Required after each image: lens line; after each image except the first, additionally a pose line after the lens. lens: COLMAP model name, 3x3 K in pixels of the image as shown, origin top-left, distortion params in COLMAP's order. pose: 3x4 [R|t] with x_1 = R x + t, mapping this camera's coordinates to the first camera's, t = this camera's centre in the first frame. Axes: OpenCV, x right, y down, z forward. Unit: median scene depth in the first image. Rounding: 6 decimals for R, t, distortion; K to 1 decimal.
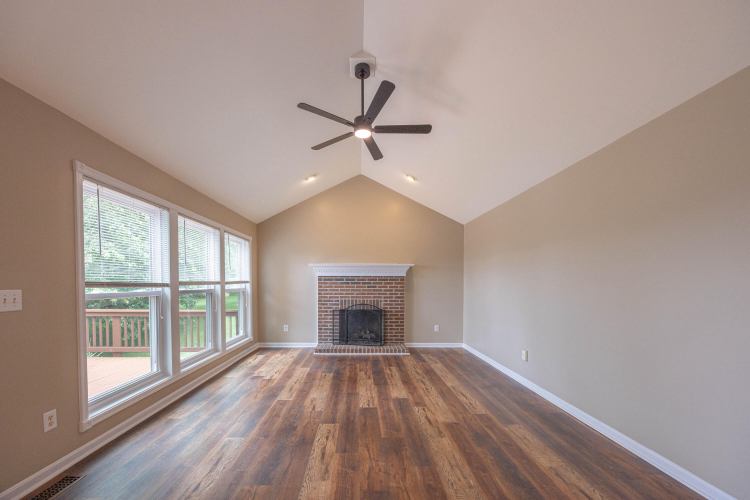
lens RADIAL K [[294.6, 0, 371.0], [0, 294.6, 288.0], [0, 0, 1]] dist [-0.000126, -0.000005]
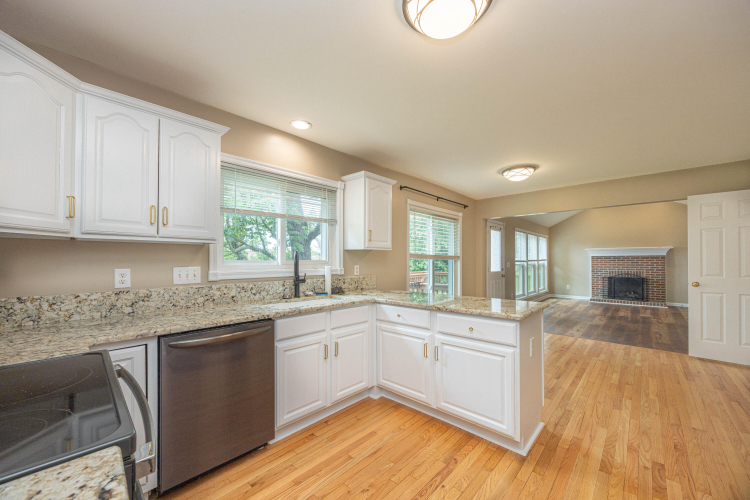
lens RADIAL K [[290.6, 0, 373.4], [0, 290.6, 258.9], [0, 0, 1]] dist [-0.000722, -0.000037]
pose [[0.696634, -0.006620, -0.717396, 0.138178], [-0.006716, 0.999853, -0.015747, 0.008828], [0.717395, 0.015788, 0.696487, -1.014414]]
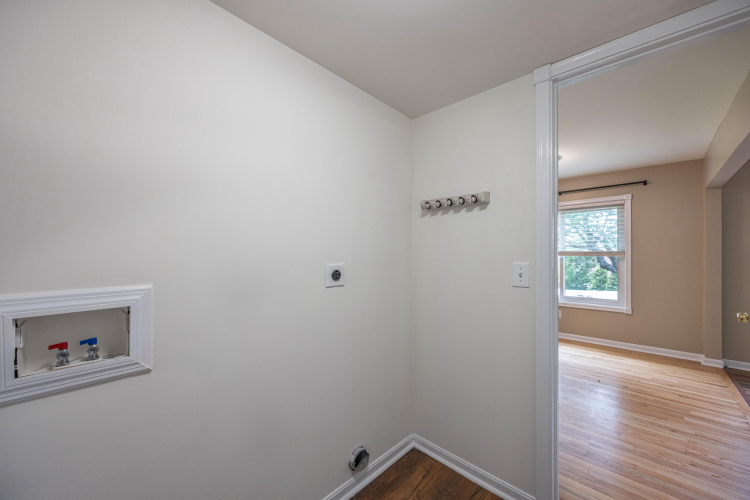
lens RADIAL K [[290.6, 0, 373.4], [0, 290.6, 258.9], [0, 0, 1]] dist [-0.000722, -0.000037]
pose [[-0.718012, -0.001499, -0.696029, 0.601012], [-0.015918, 0.999772, 0.014267, 0.001390], [0.695848, 0.021323, -0.717872, -0.080850]]
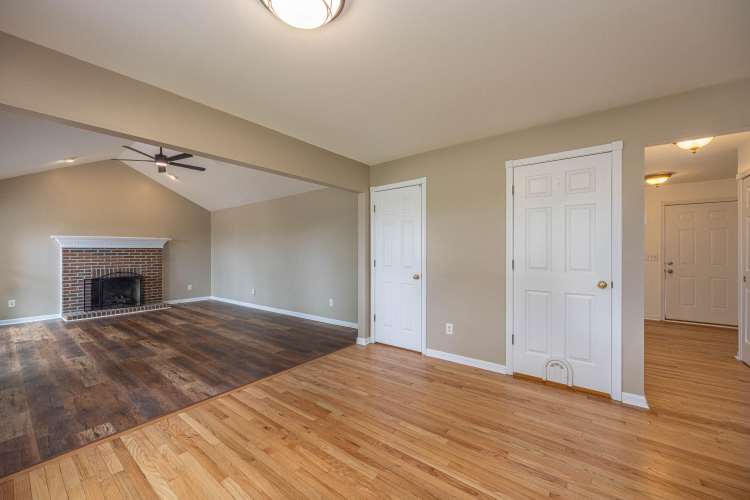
lens RADIAL K [[295.7, 0, 366.9], [0, 295.7, 250.8], [0, 0, 1]] dist [-0.001196, -0.000456]
pose [[0.655455, -0.004119, 0.755223, -0.263664], [0.019336, 0.999749, -0.011329, 0.002086], [-0.754987, 0.022029, 0.655370, -0.483168]]
